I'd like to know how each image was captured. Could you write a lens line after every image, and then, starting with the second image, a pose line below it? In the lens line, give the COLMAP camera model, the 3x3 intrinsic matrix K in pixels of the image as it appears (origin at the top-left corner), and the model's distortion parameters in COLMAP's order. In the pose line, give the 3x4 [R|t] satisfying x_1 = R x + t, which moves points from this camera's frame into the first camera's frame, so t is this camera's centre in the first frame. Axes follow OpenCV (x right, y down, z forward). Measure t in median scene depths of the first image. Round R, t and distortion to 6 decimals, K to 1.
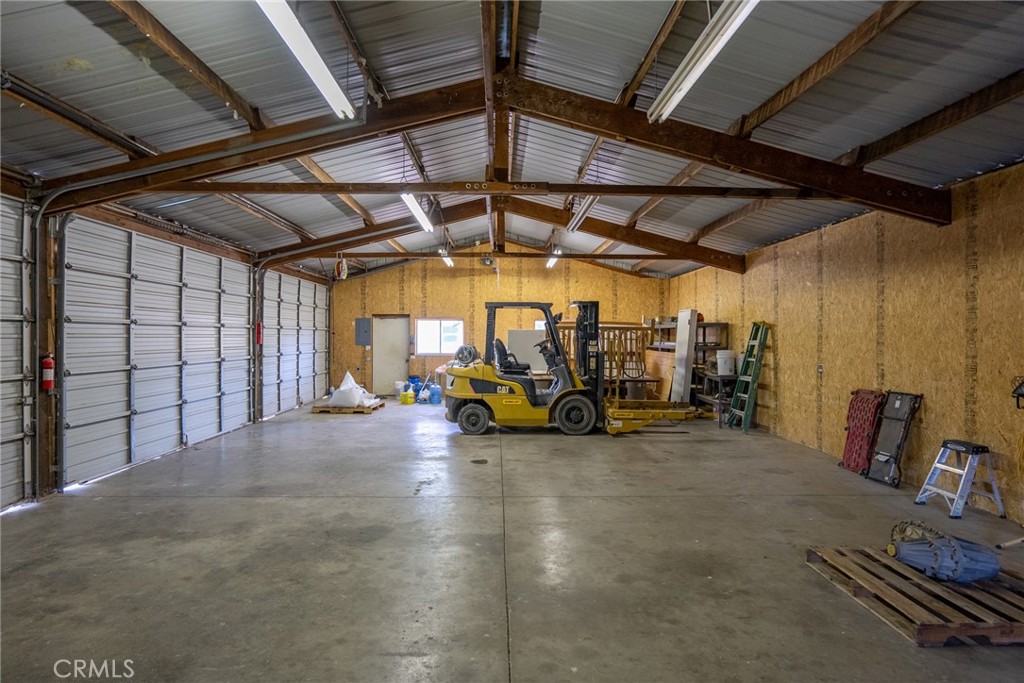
lens RADIAL K [[562.7, 0, 512.8], [0, 562.7, 339.0], [0, 0, 1]] dist [-0.001932, 0.002455]
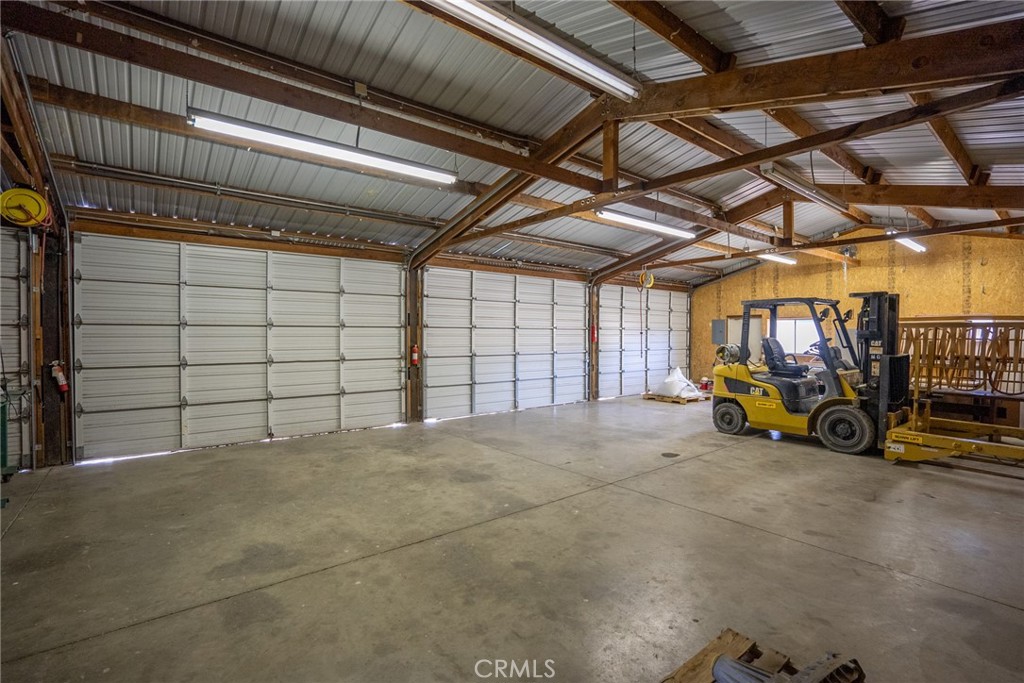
lens RADIAL K [[474.8, 0, 511.4], [0, 474.8, 344.3], [0, 0, 1]] dist [-0.028395, 0.000383]
pose [[0.620051, 0.012761, -0.784458, 0.349965], [-0.004380, 0.999908, 0.012805, 0.002242], [0.784549, -0.004504, 0.620050, 0.179421]]
